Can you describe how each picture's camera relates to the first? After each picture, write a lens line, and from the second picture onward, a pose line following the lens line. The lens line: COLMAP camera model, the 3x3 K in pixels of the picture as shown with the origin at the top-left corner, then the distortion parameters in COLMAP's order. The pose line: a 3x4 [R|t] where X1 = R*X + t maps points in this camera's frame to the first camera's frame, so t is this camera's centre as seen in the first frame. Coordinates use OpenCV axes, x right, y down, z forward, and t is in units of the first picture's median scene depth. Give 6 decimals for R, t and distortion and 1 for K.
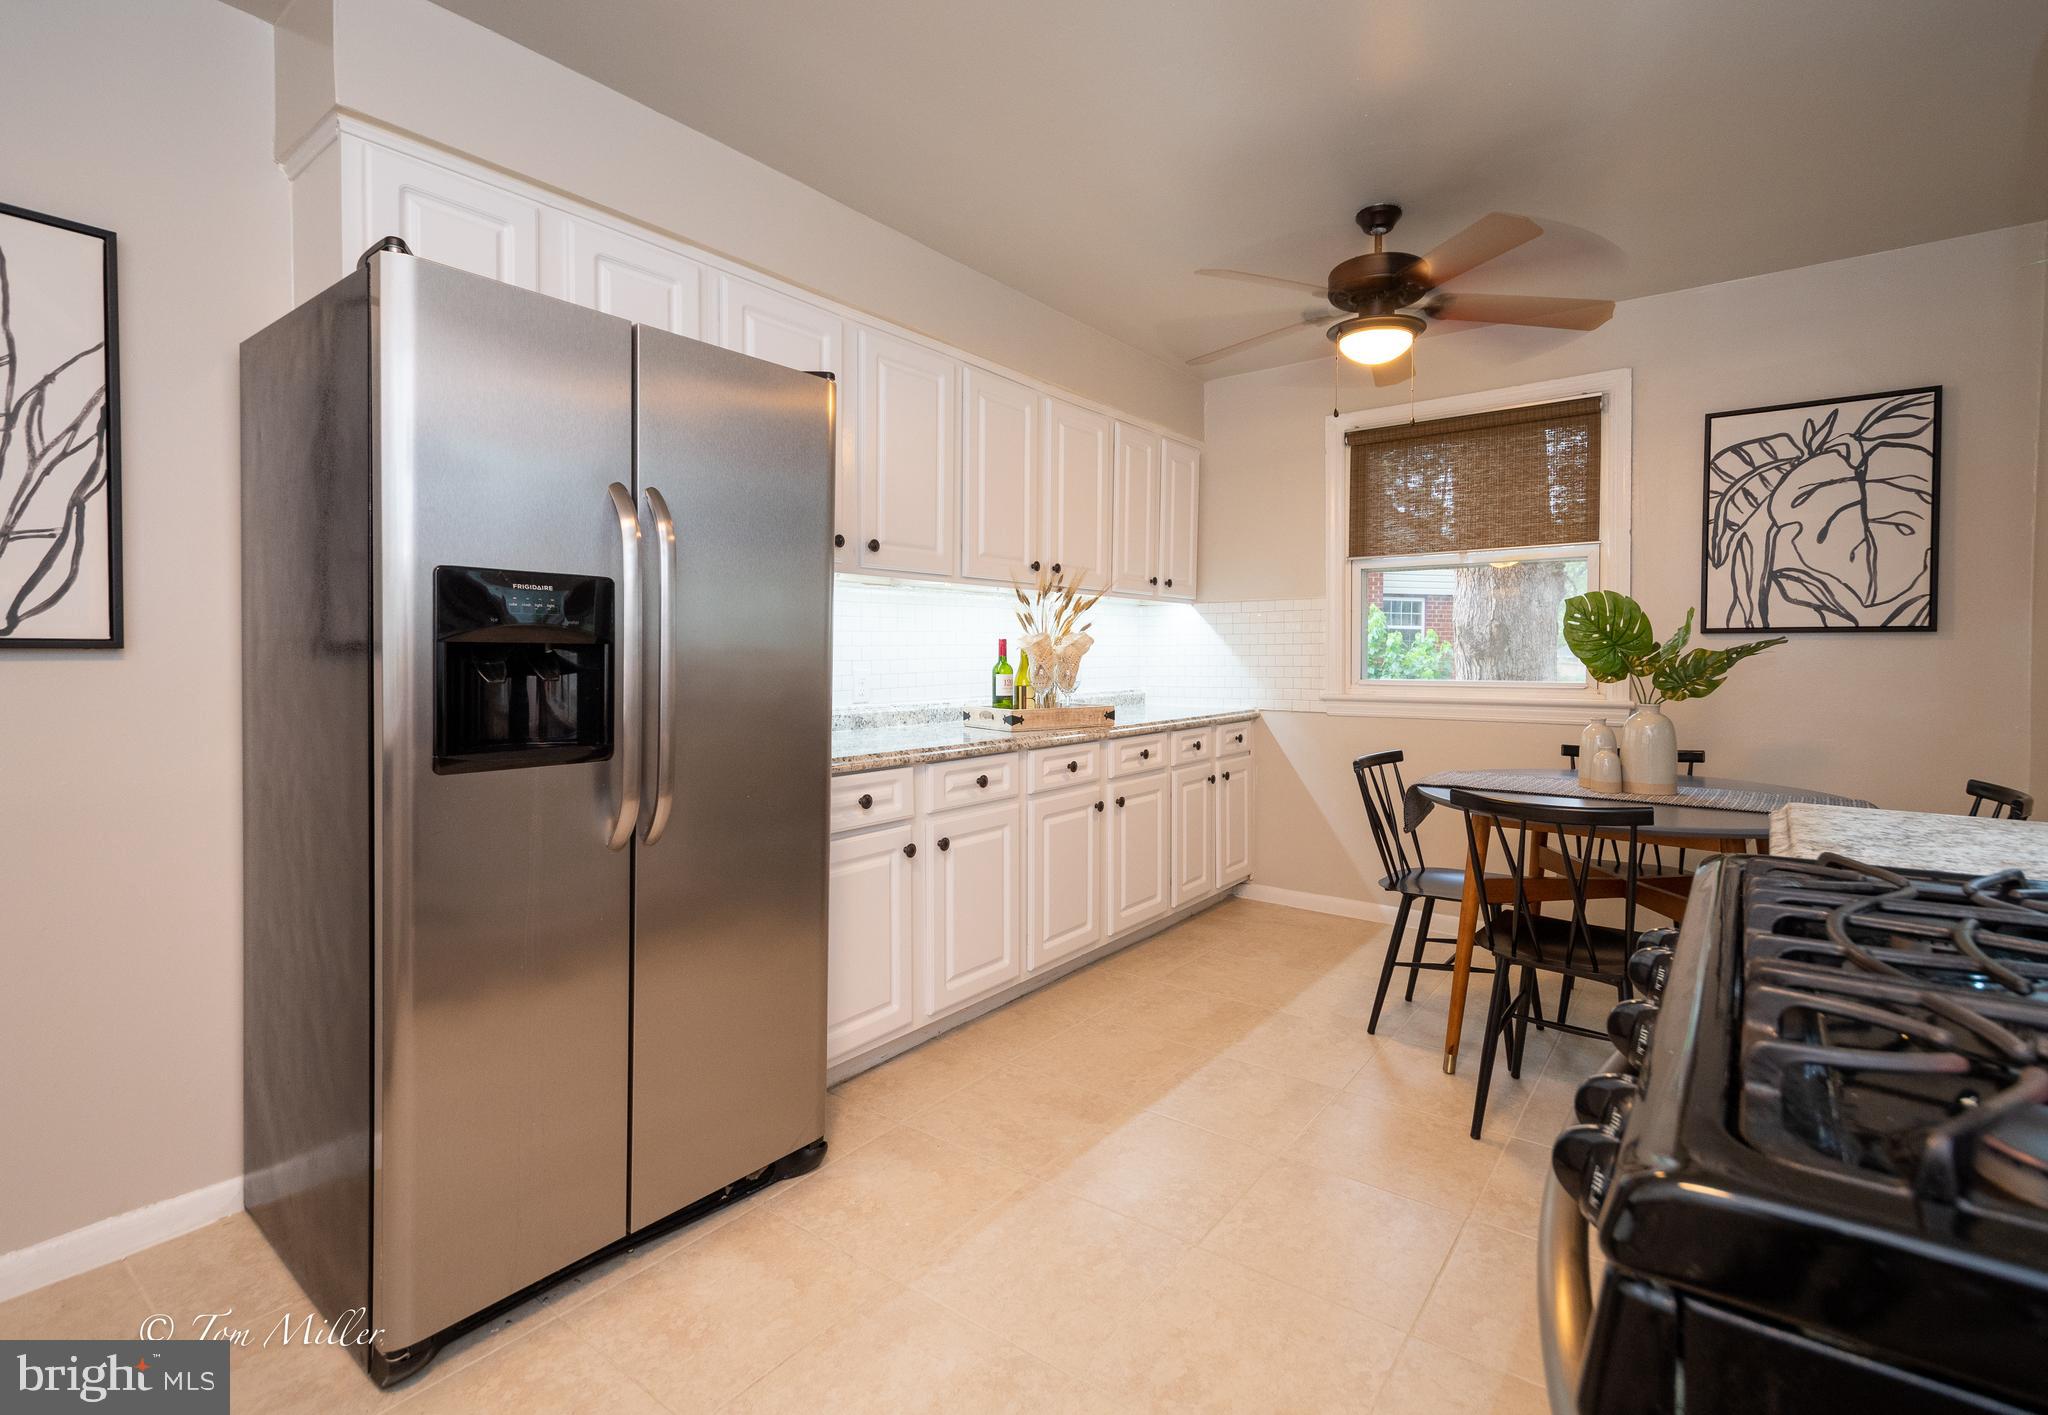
lens RADIAL K [[952.5, 0, 1039.9], [0, 952.5, 676.9], [0, 0, 1]] dist [0.000786, 0.000000]
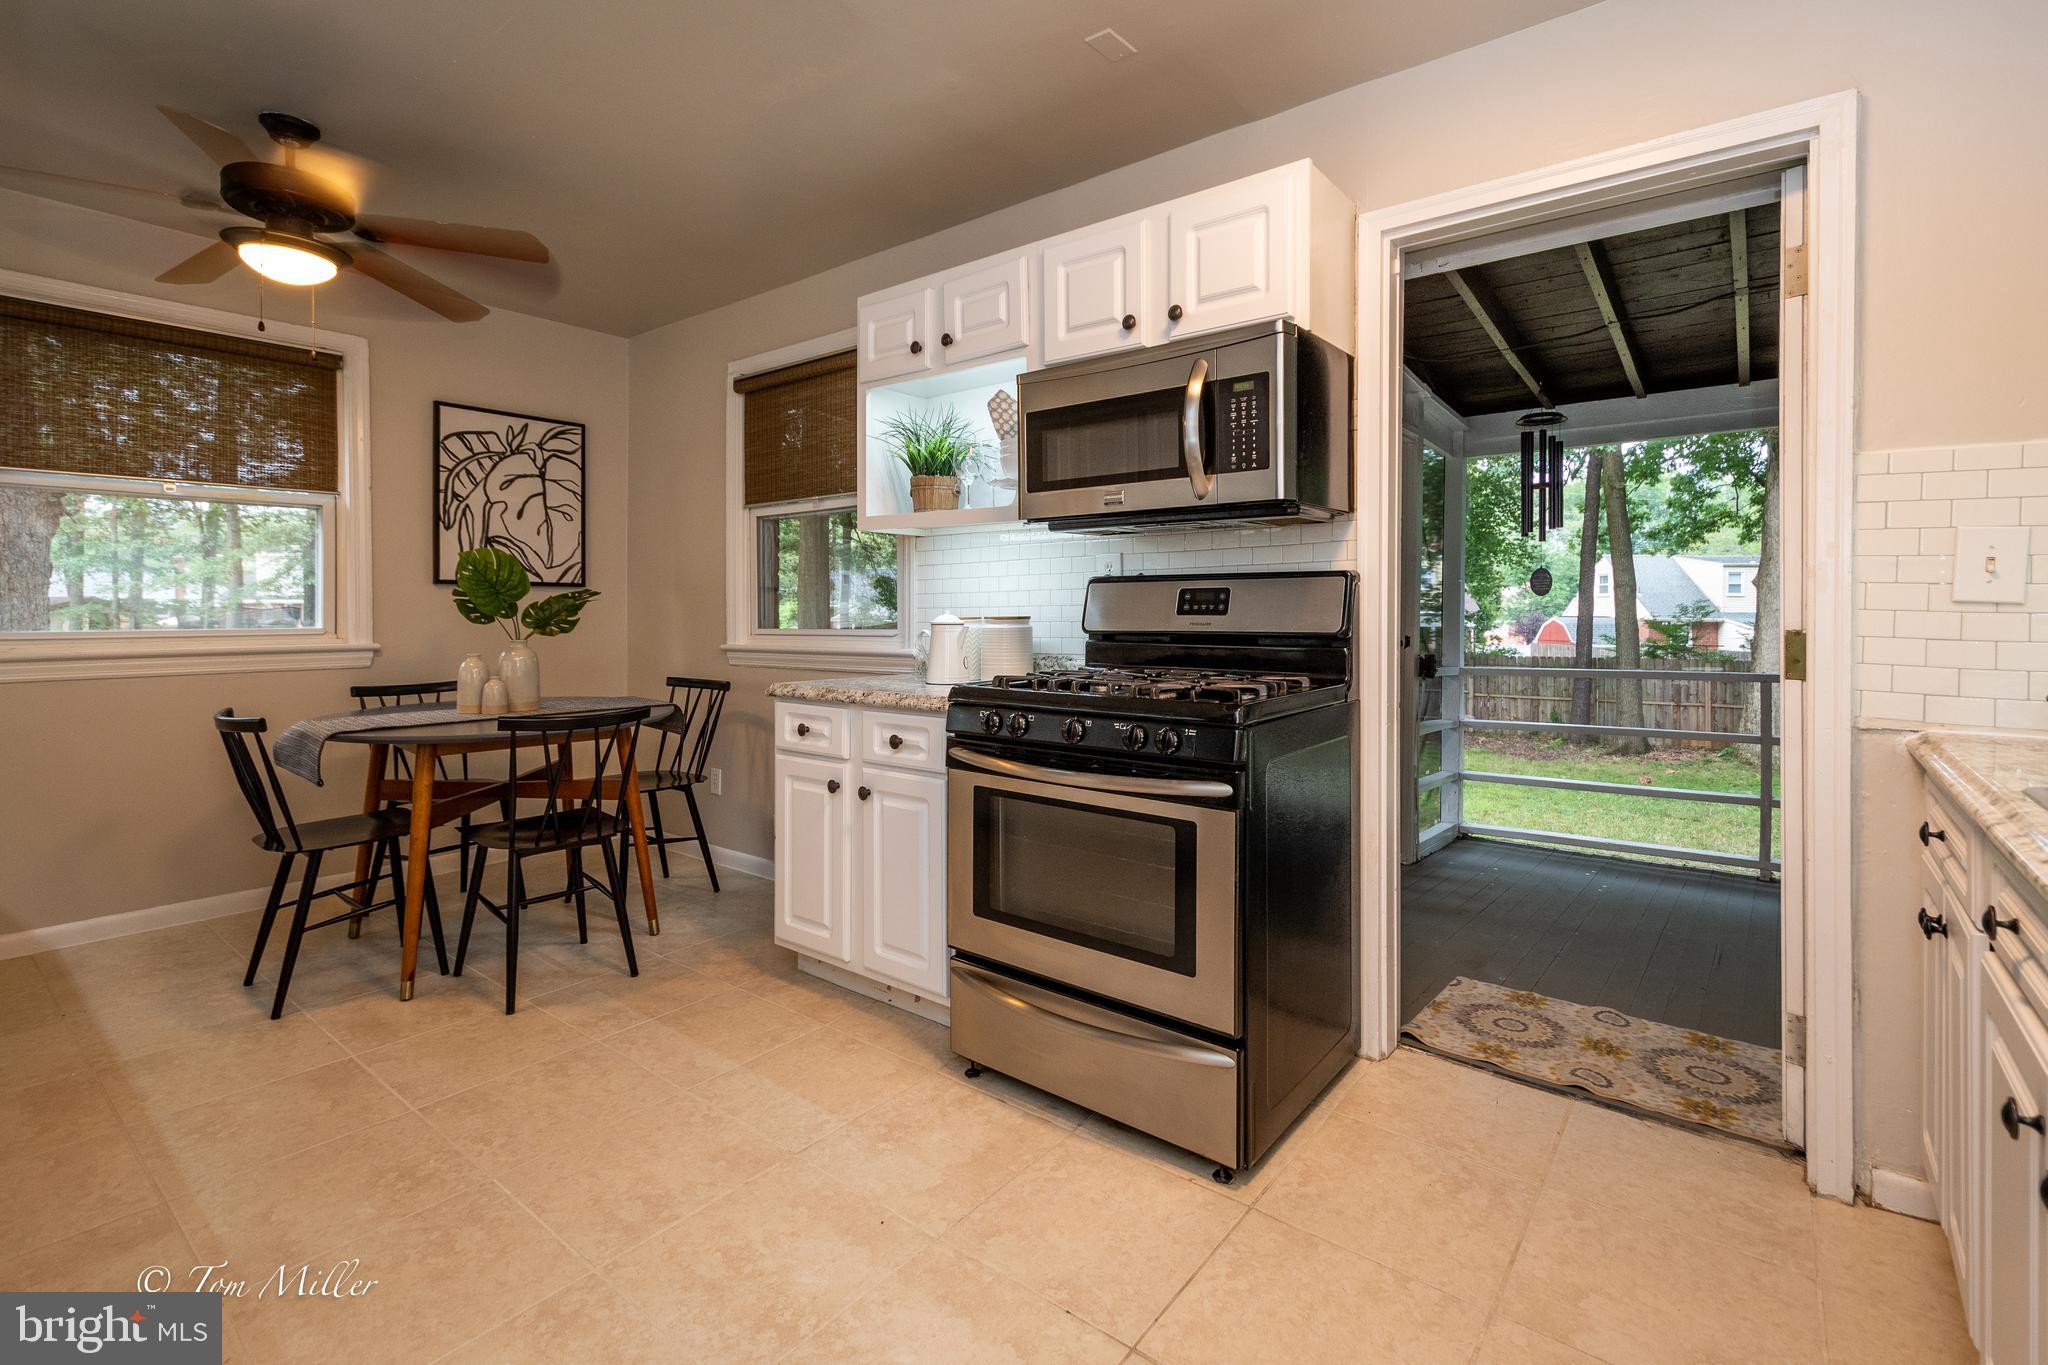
lens RADIAL K [[931.8, 0, 1061.4], [0, 931.8, 603.0], [0, 0, 1]] dist [0.017577, -0.000401]
pose [[0.013755, 0.005183, 0.999892, -0.496664], [0.019287, 0.999799, -0.005448, -0.000313], [-0.999719, 0.019360, 0.013652, 0.217422]]
